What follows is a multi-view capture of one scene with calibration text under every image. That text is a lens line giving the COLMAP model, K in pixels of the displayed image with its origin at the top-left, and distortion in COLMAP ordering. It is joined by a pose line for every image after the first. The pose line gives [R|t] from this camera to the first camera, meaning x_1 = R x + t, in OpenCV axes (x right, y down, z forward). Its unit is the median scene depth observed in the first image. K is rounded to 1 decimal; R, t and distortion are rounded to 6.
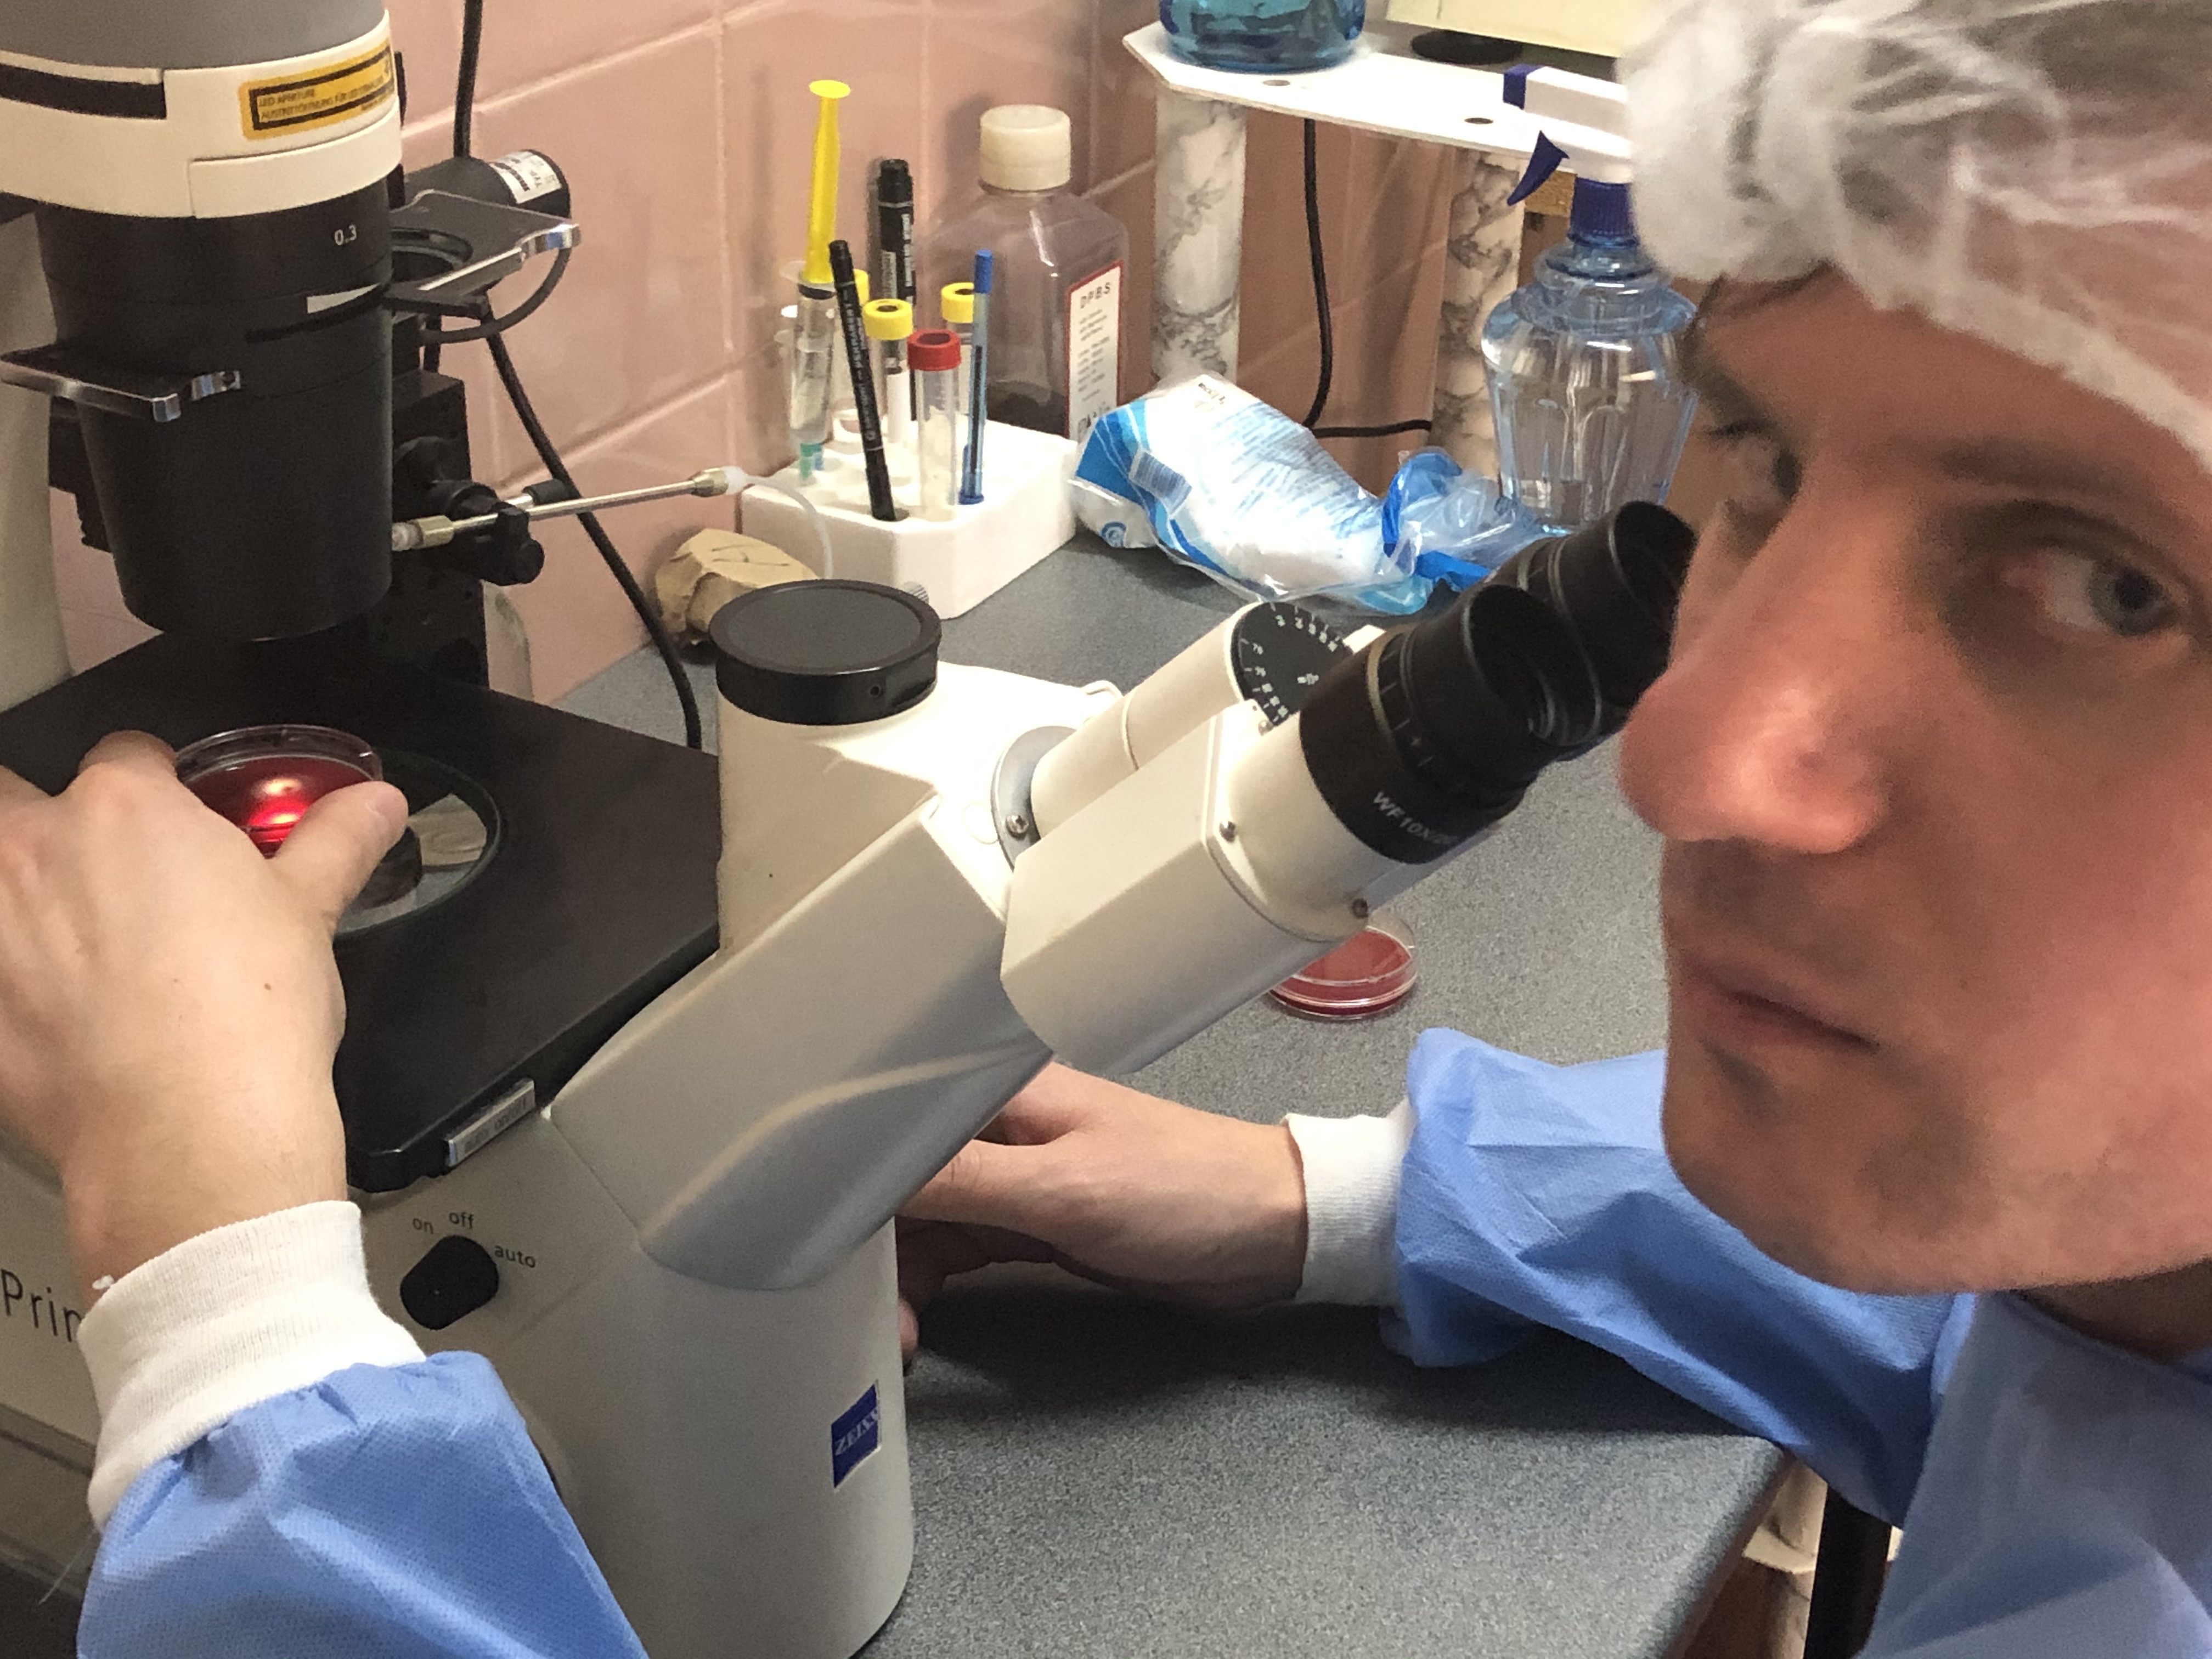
lens RADIAL K [[3241.3, 0, 1097.6], [0, 3241.3, 891.5], [0, 0, 1]] dist [0.033122, 0.180879]
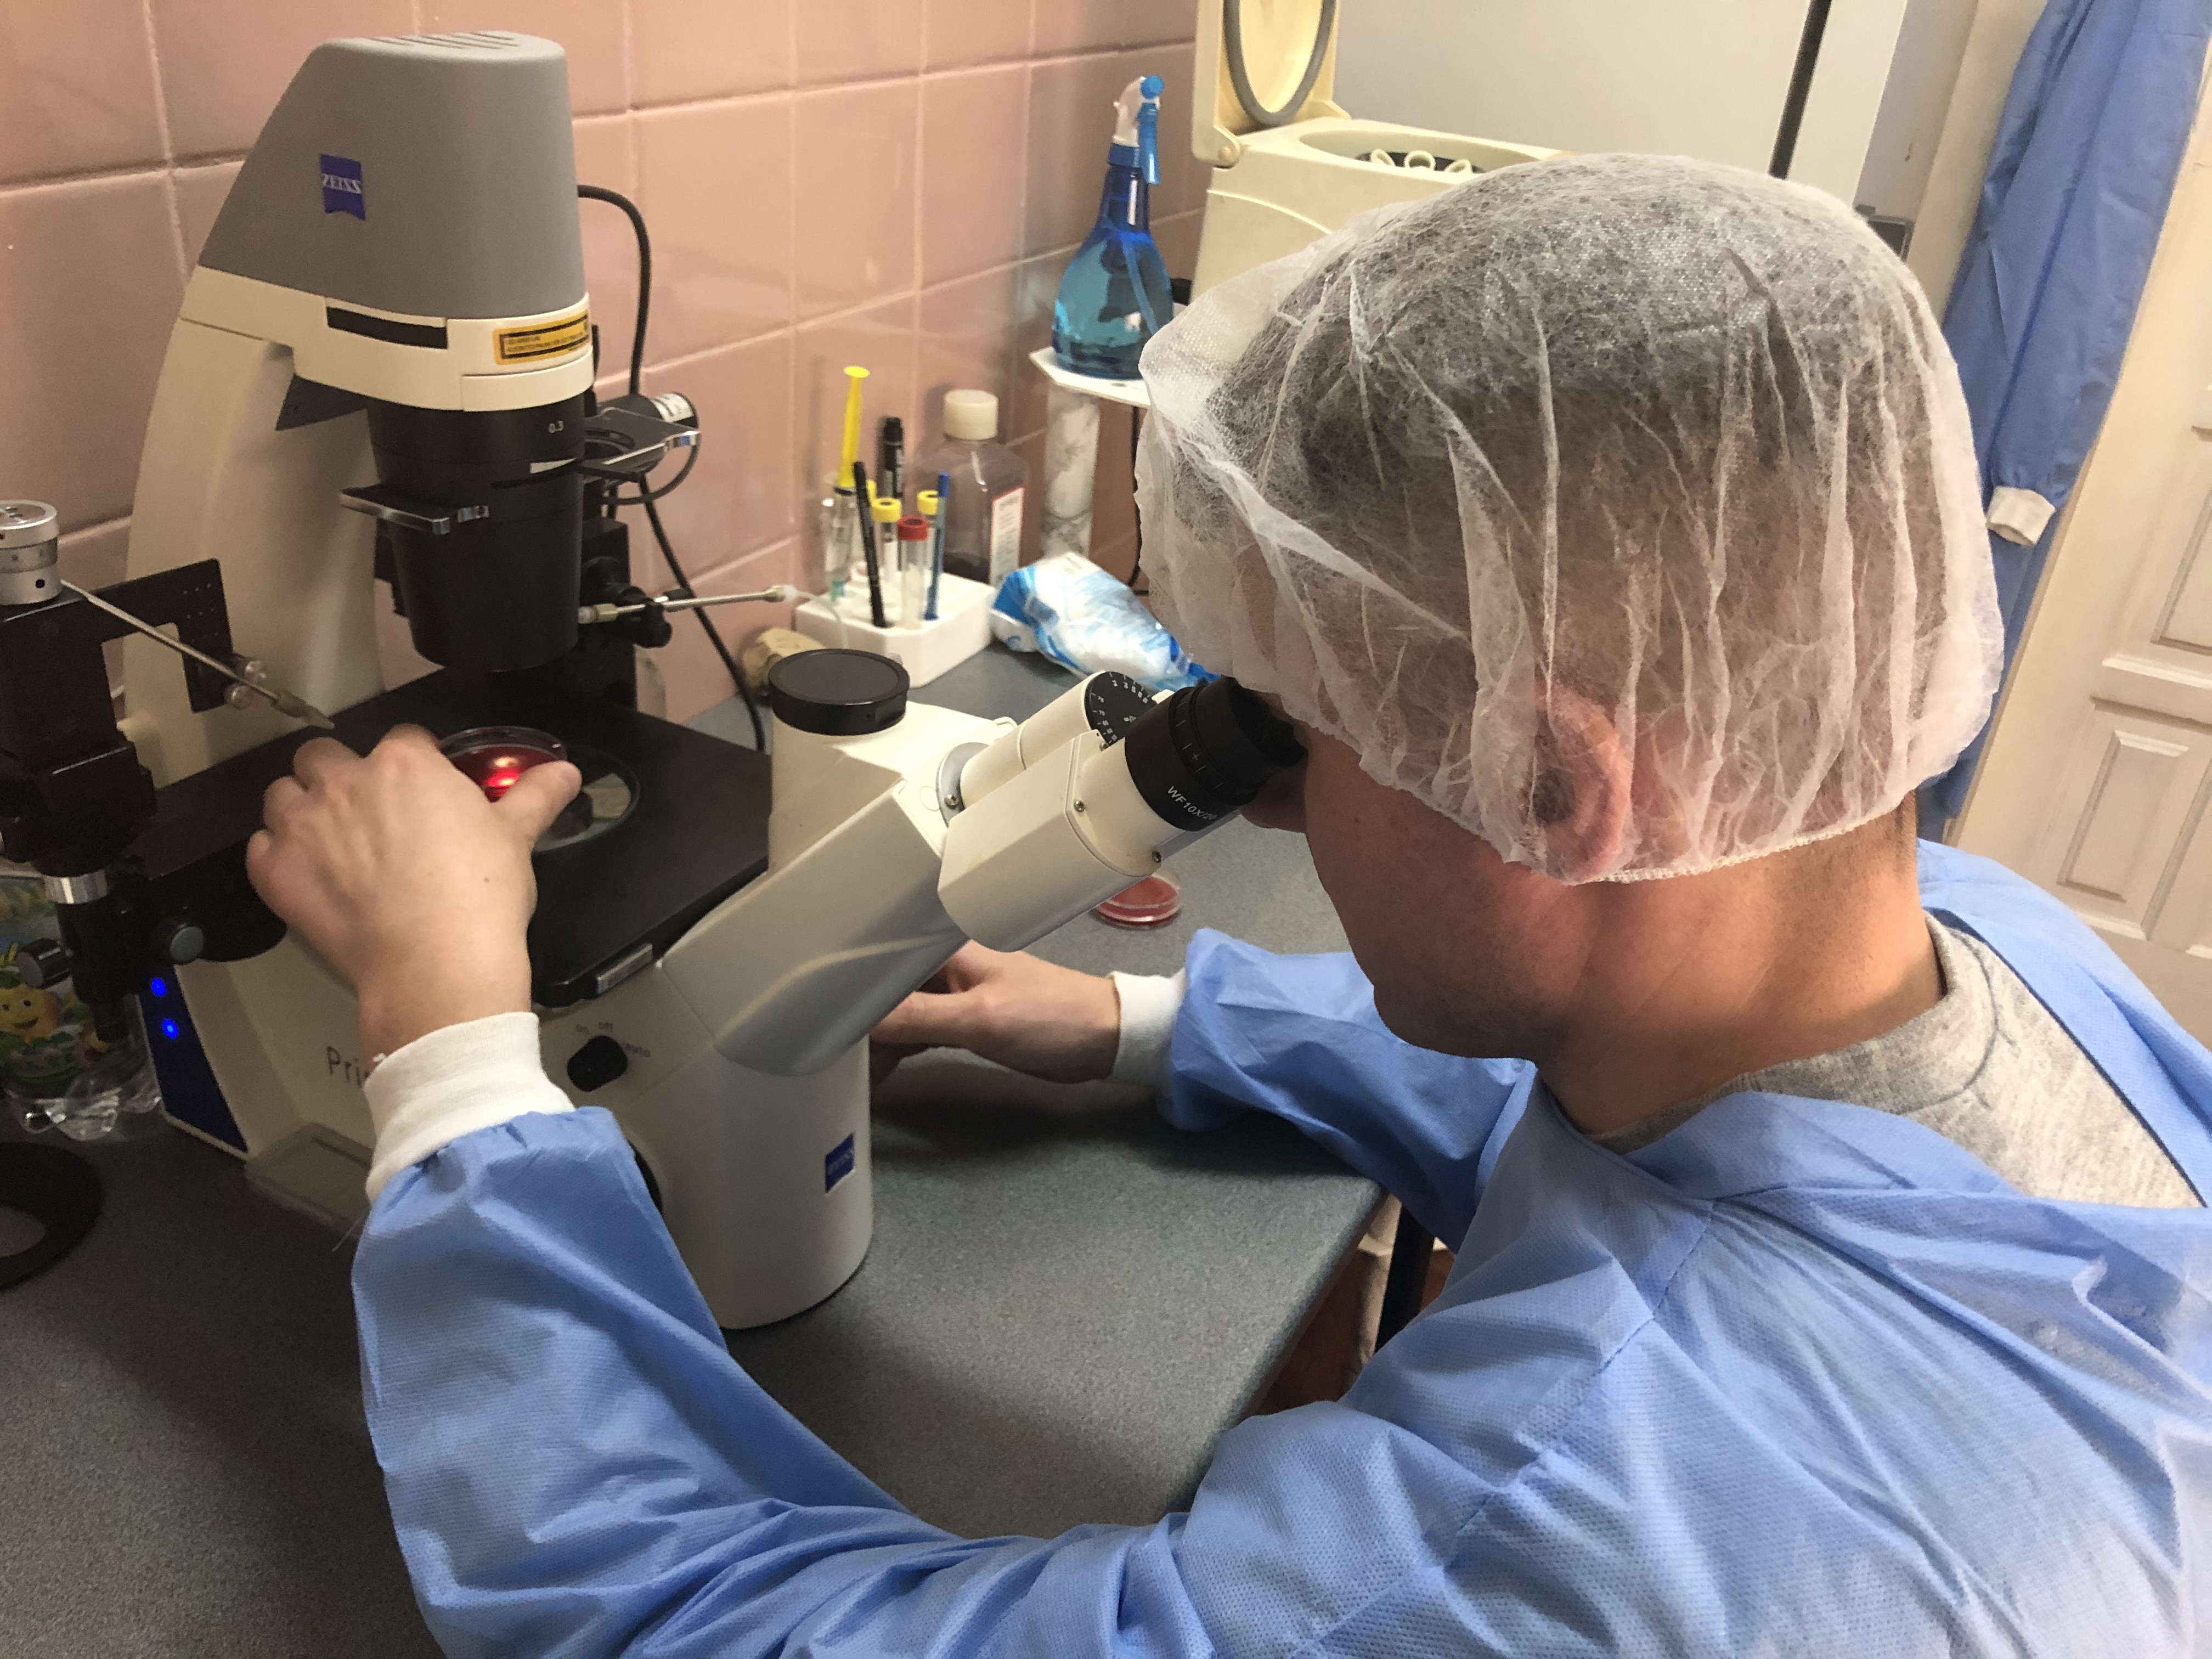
lens RADIAL K [[1828.6, 0, 1113.9], [0, 1828.6, 881.7], [0, 0, 1]] dist [0.016278, 0.000955]
pose [[0.997041, 0.039394, 0.066015, -0.001495], [-0.040179, 0.999136, 0.010602, 0.006105], [-0.065540, -0.013223, 0.997762, 0.045847]]
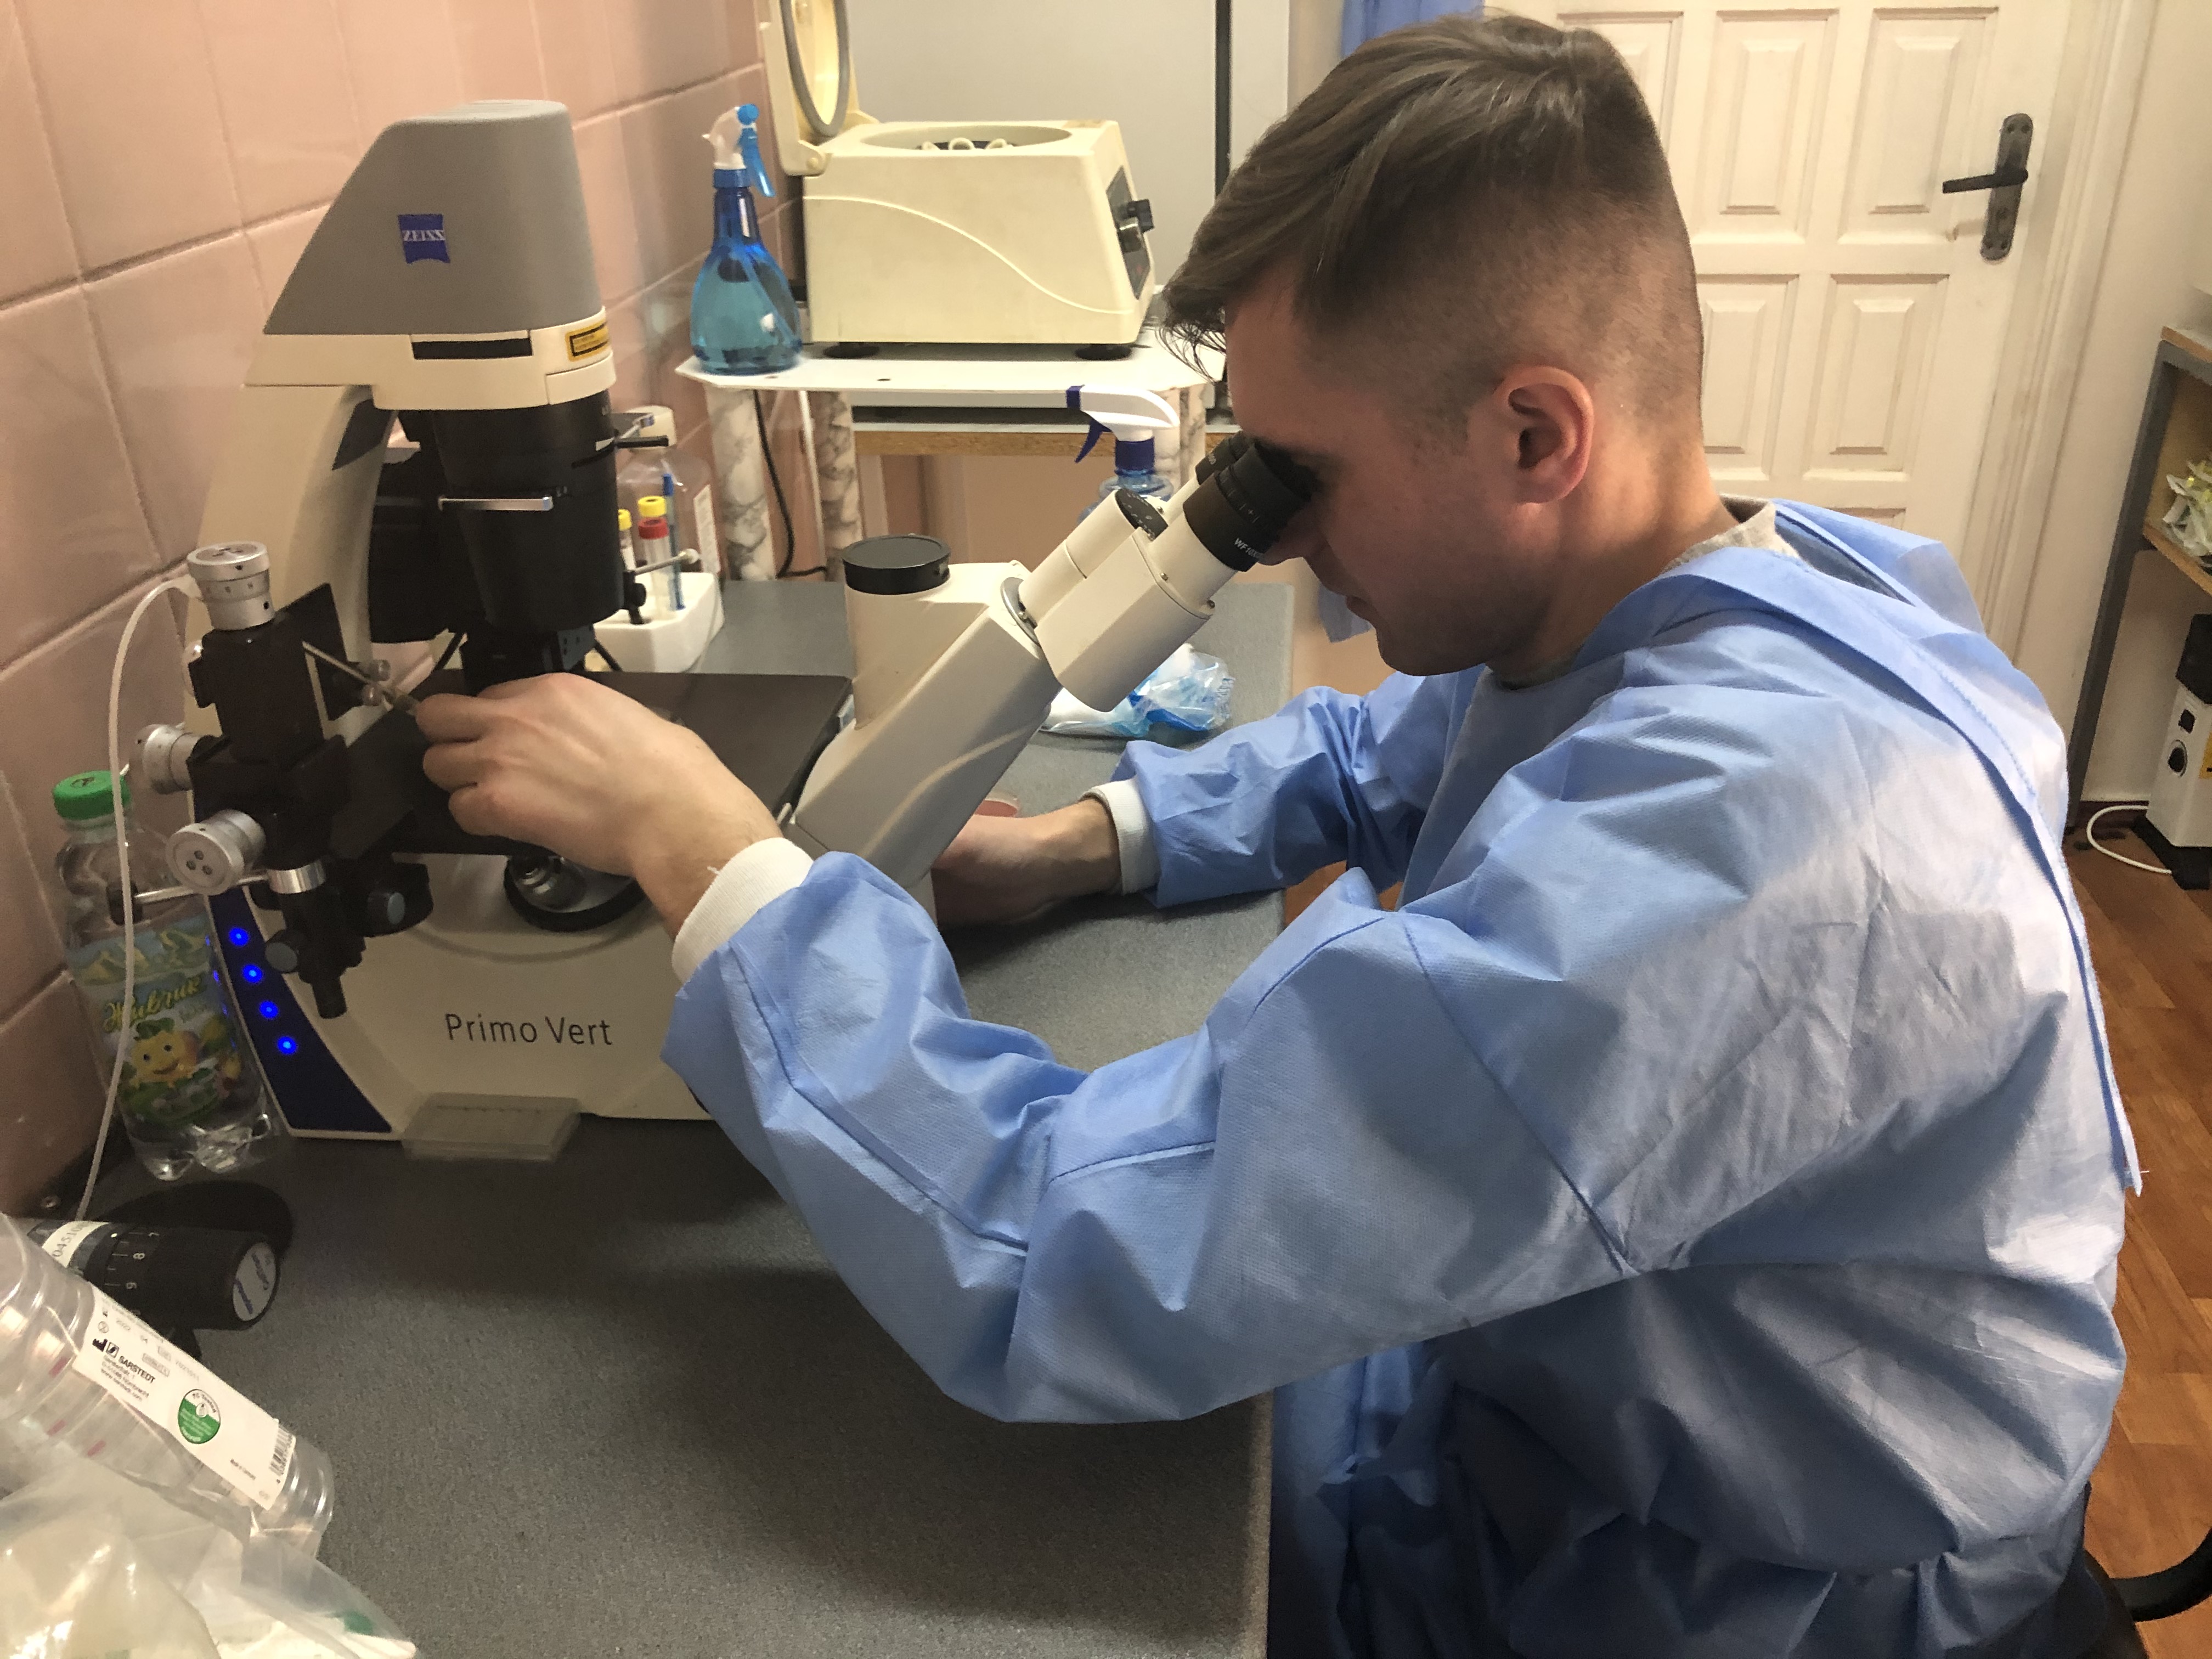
lens RADIAL K [[1828.6, 0, 1113.9], [0, 1828.6, 881.7], [0, 0, 1]] dist [0.016278, 0.000955]
pose [[0.904474, -0.228096, 0.360415, -0.361616], [0.236366, 0.971424, 0.021618, 0.112961], [-0.355047, 0.065637, 0.932541, -0.128539]]
